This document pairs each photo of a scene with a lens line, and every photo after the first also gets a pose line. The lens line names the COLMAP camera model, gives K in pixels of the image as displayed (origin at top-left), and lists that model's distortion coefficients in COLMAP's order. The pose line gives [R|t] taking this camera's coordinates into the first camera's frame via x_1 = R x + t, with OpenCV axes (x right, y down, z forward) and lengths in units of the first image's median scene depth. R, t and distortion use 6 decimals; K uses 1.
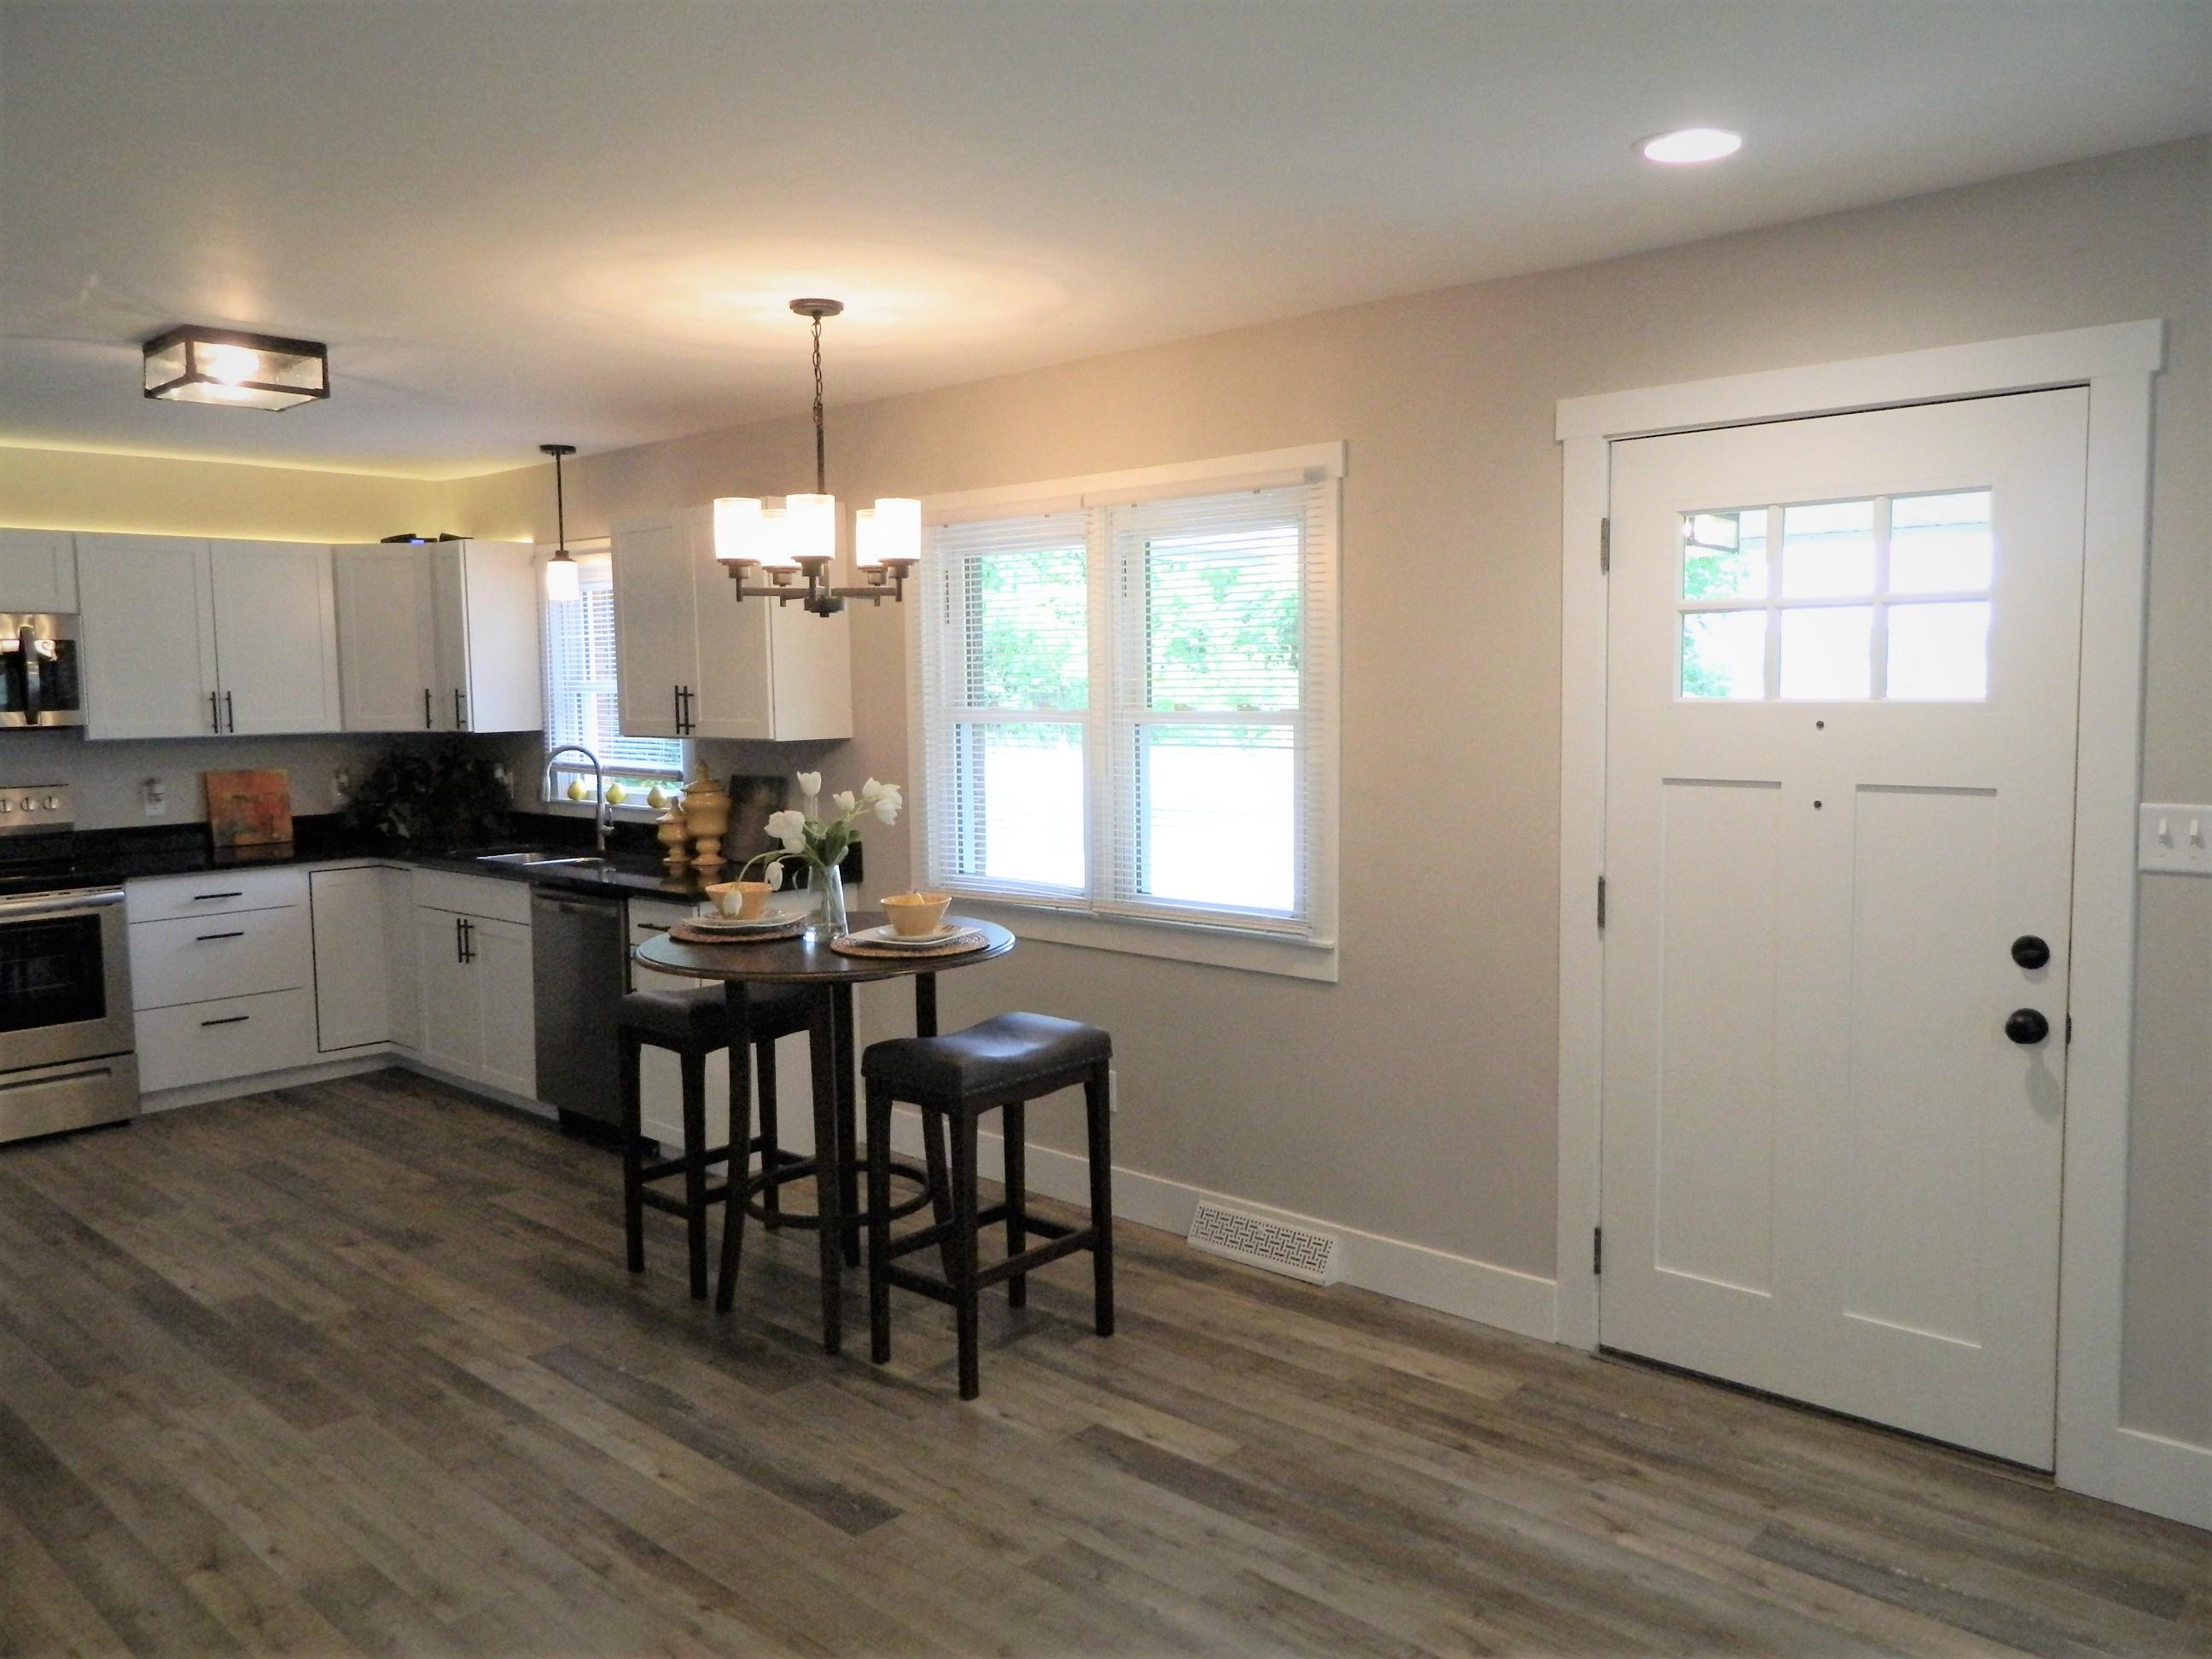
lens RADIAL K [[1664.3, 0, 1124.2], [0, 1664.3, 822.8], [0, 0, 1]] dist [0.008694, 0.005950]
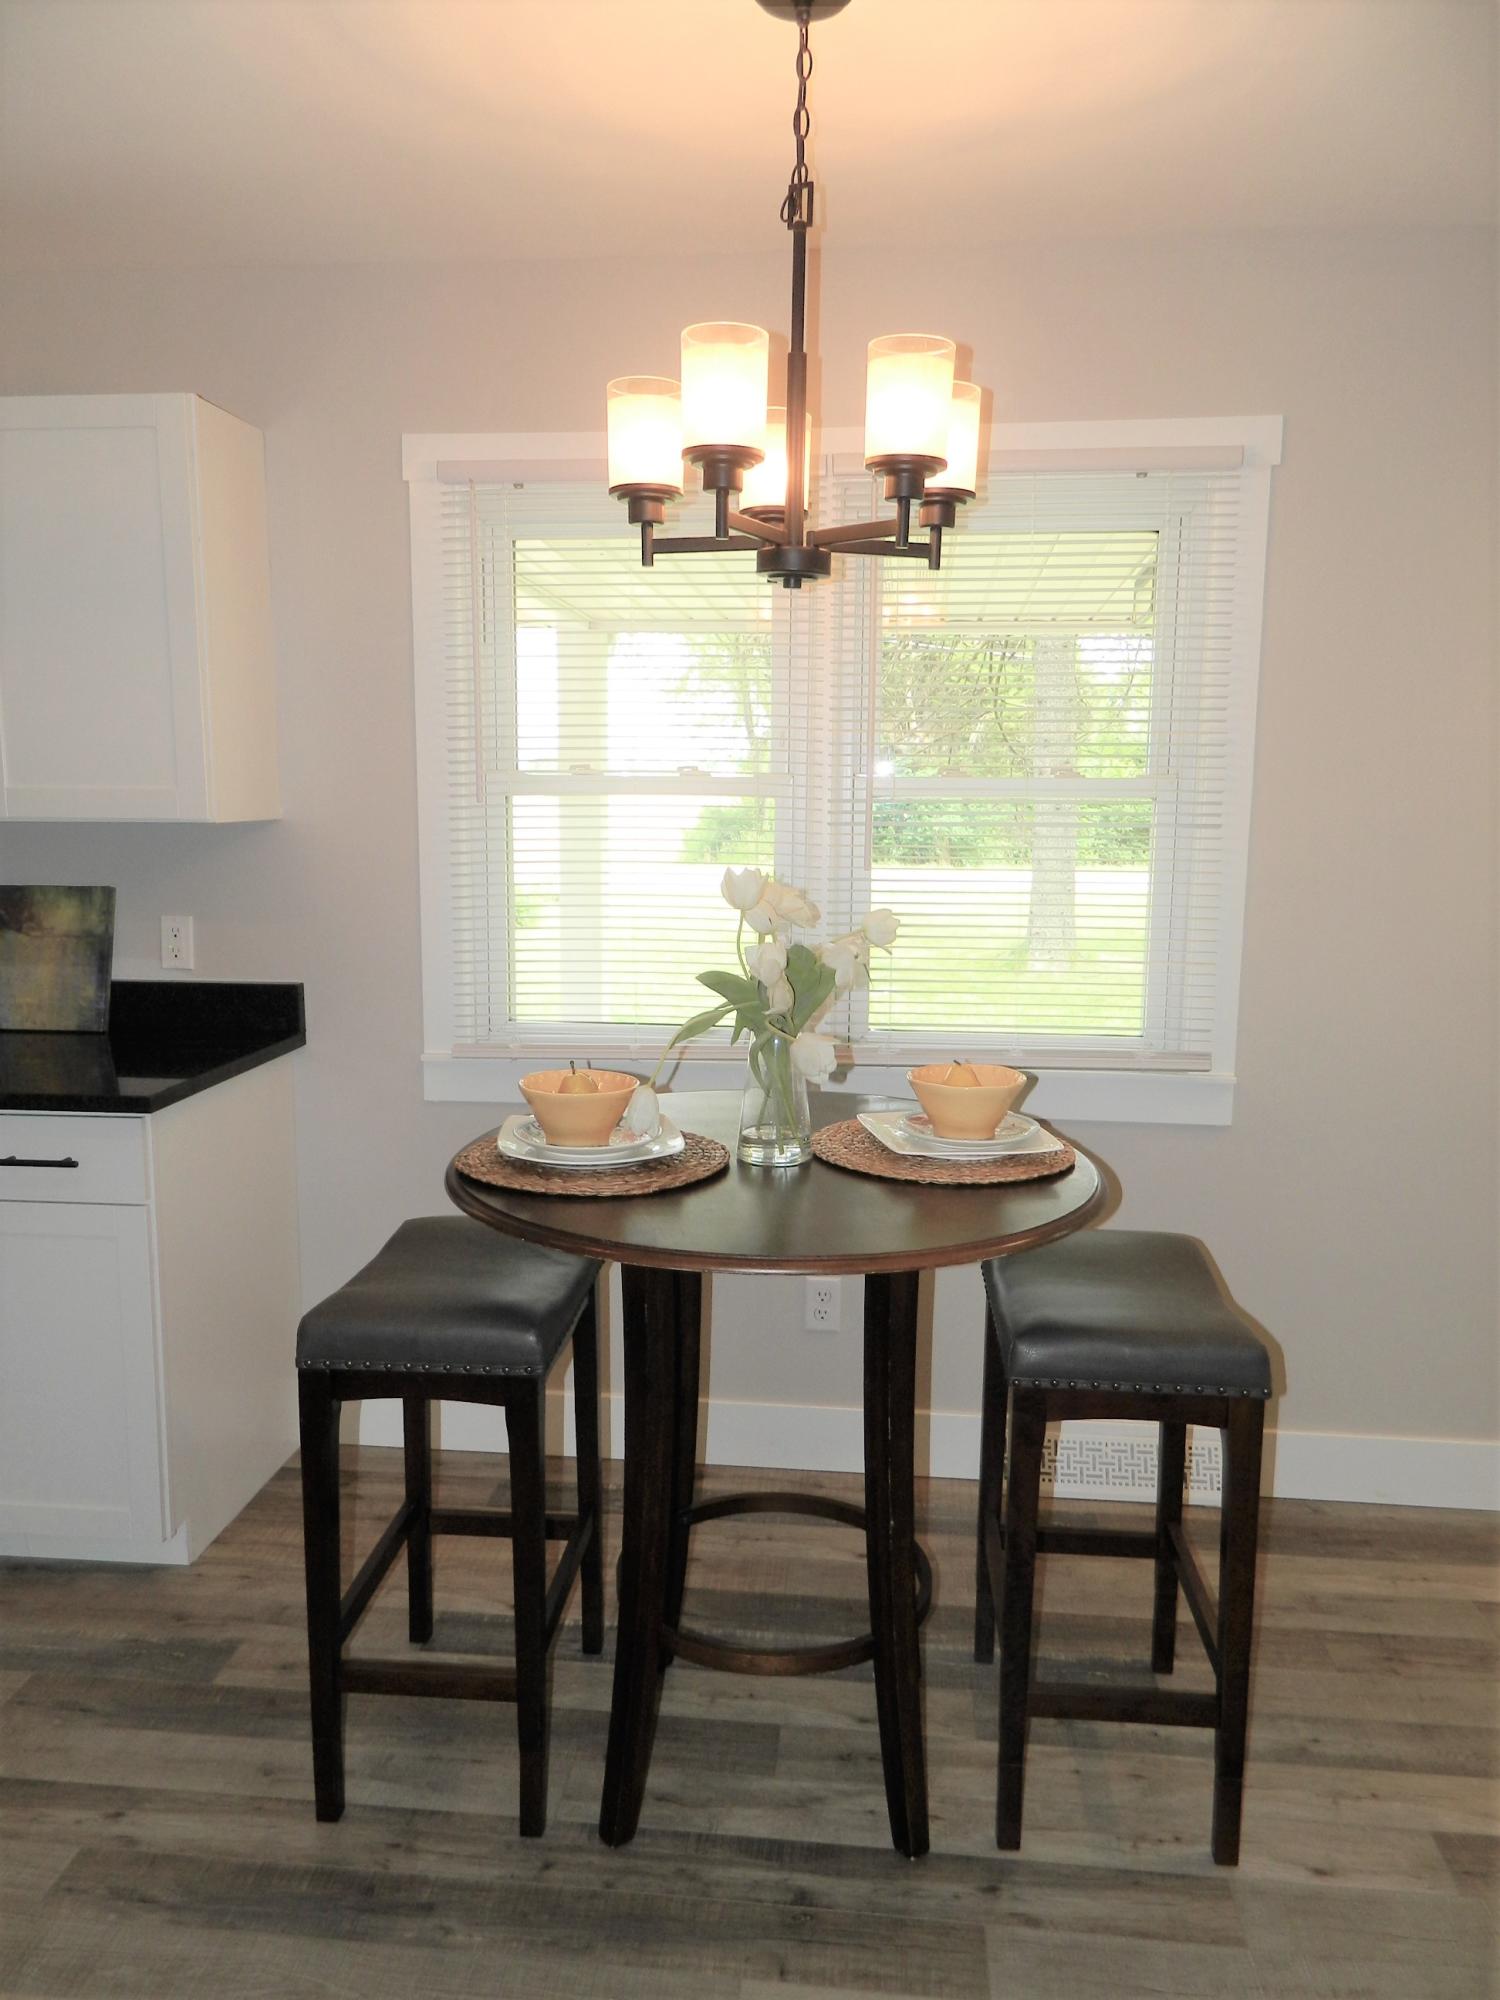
lens RADIAL K [[1504.8, 0, 732.9], [0, 1504.8, 998.7], [0, 0, 1]] dist [0.008694, 0.005950]
pose [[0.805912, -0.067366, 0.588191, -0.306977], [0.038570, 0.997369, 0.061383, -0.010515], [-0.590778, -0.026782, 0.806389, 0.365996]]
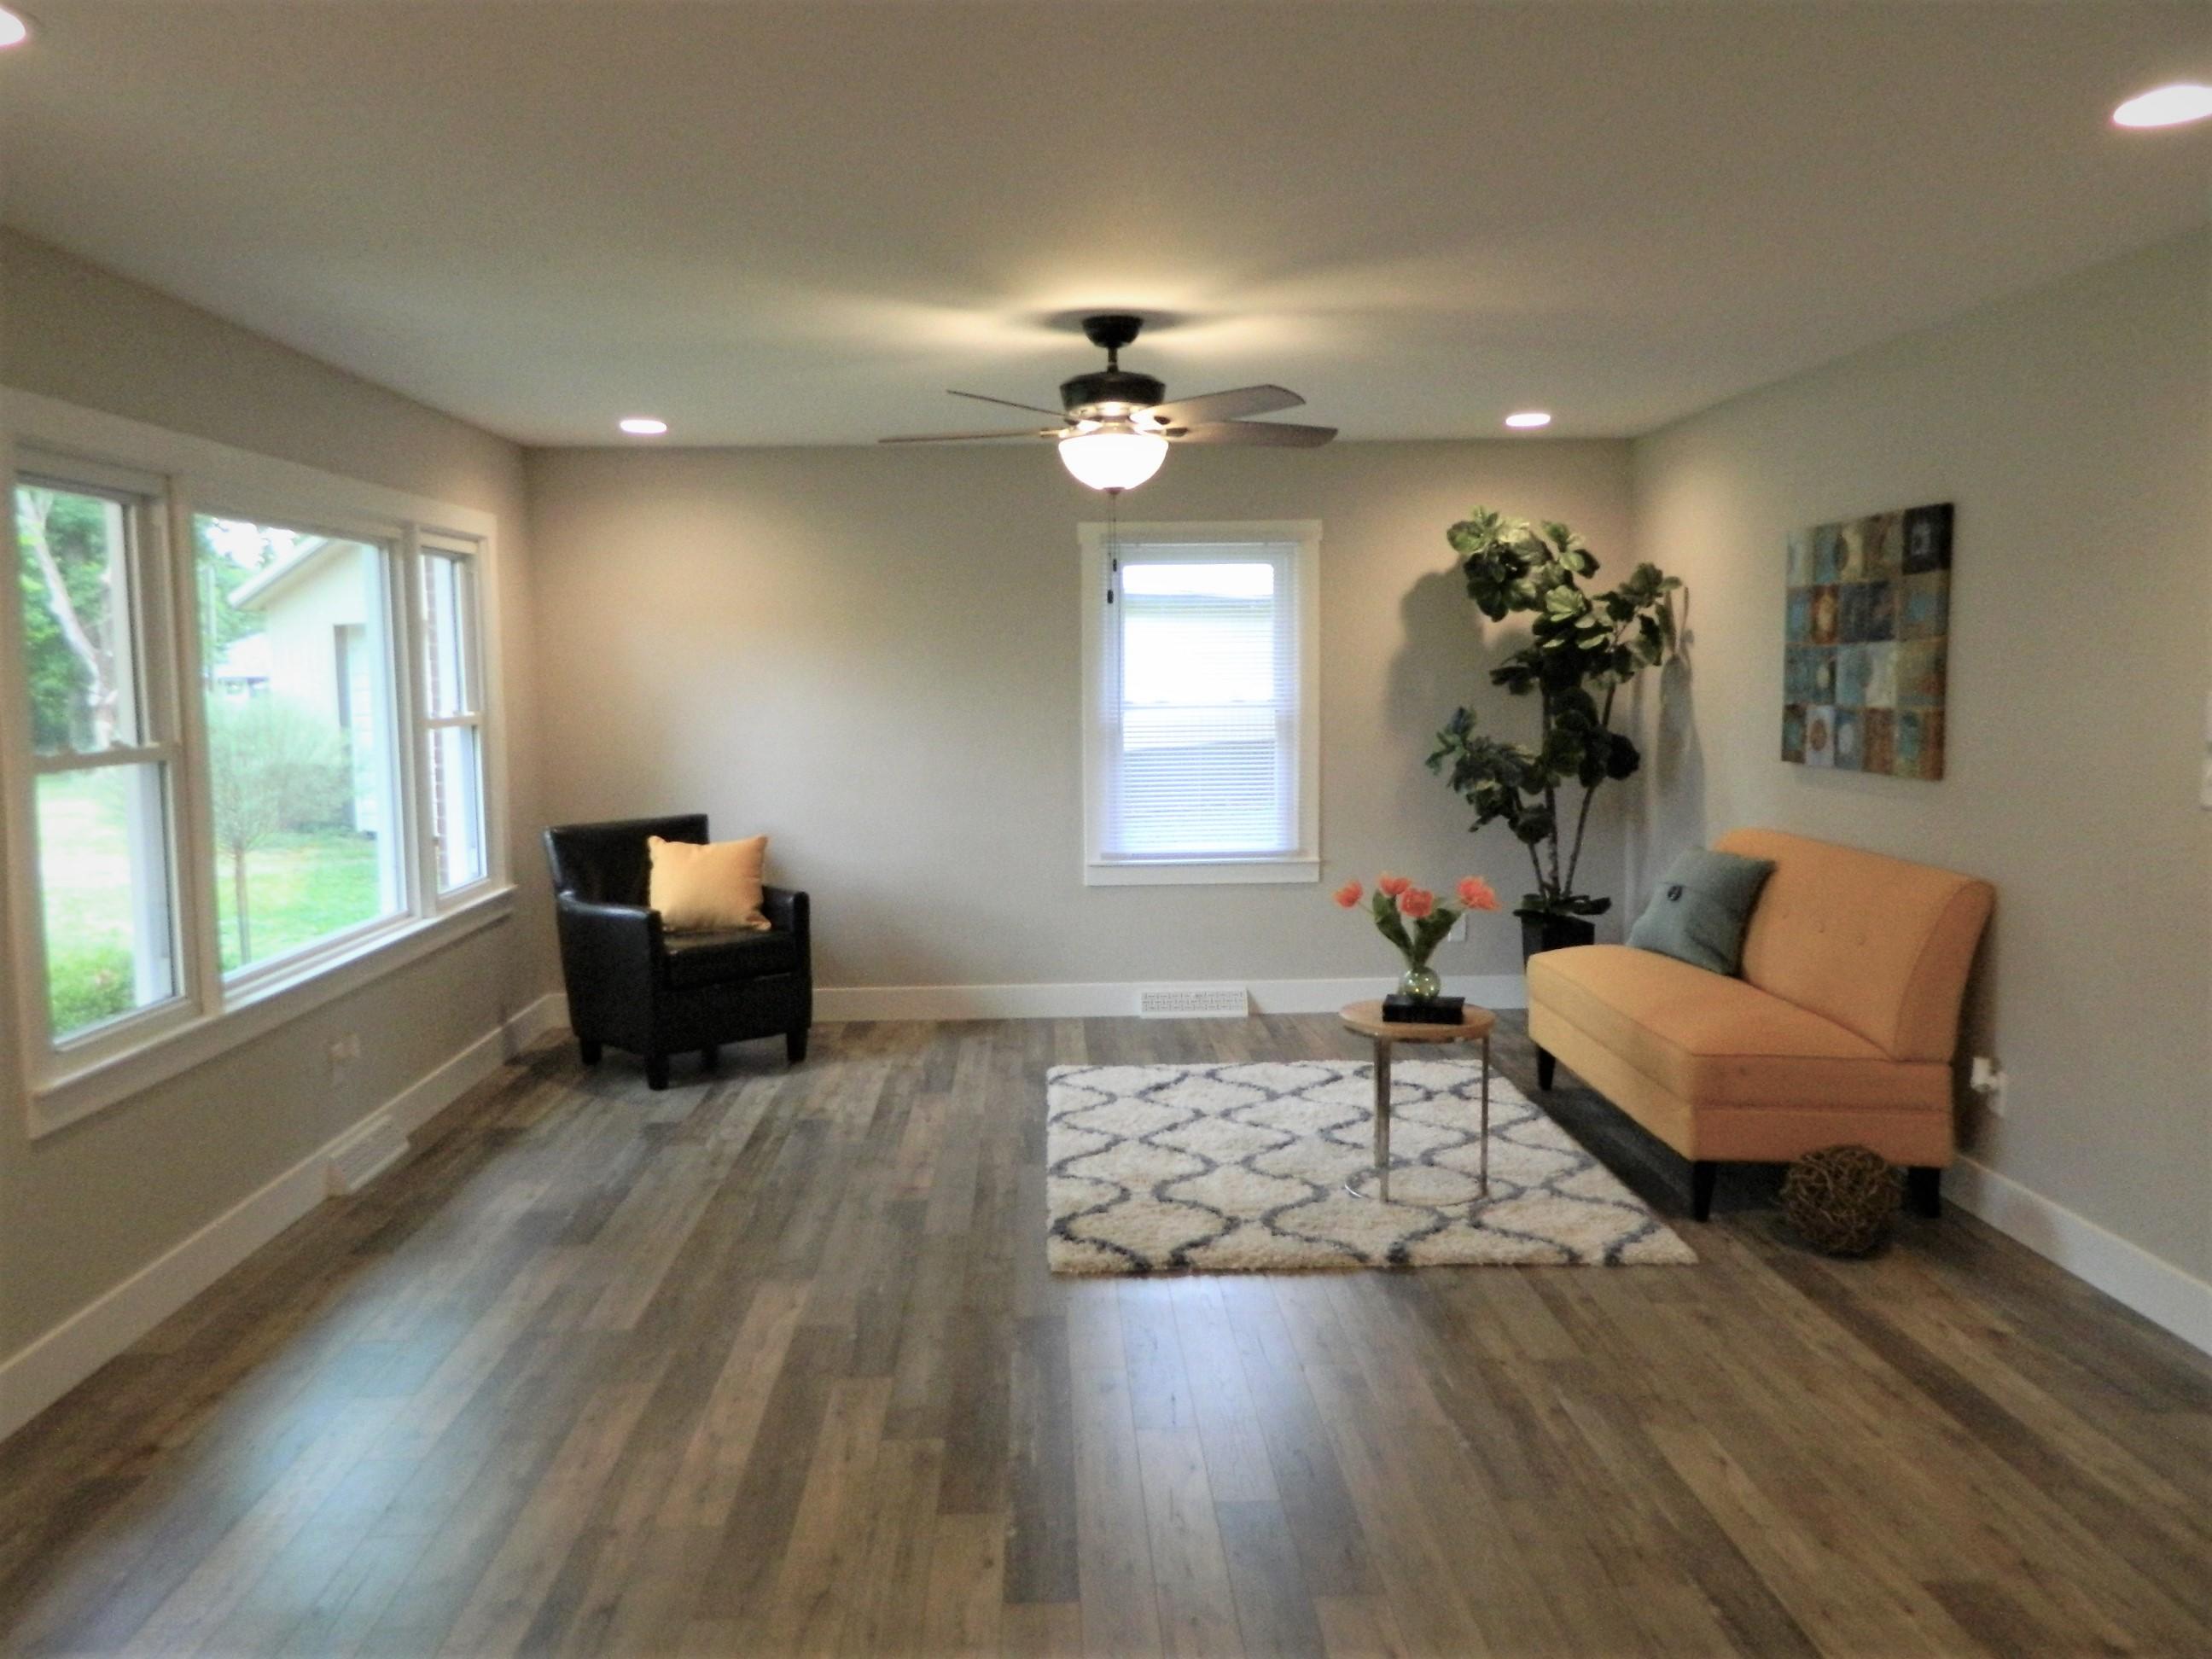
lens RADIAL K [[1664.3, 0, 1125.4], [0, 1664.3, 824.6], [0, 0, 1]] dist [0.008694, 0.005950]
pose [[-0.707230, -0.055197, 0.704826, -1.239560], [0.073888, 0.985717, 0.151334, -0.110852], [-0.703112, 0.159106, -0.693050, 1.302736]]
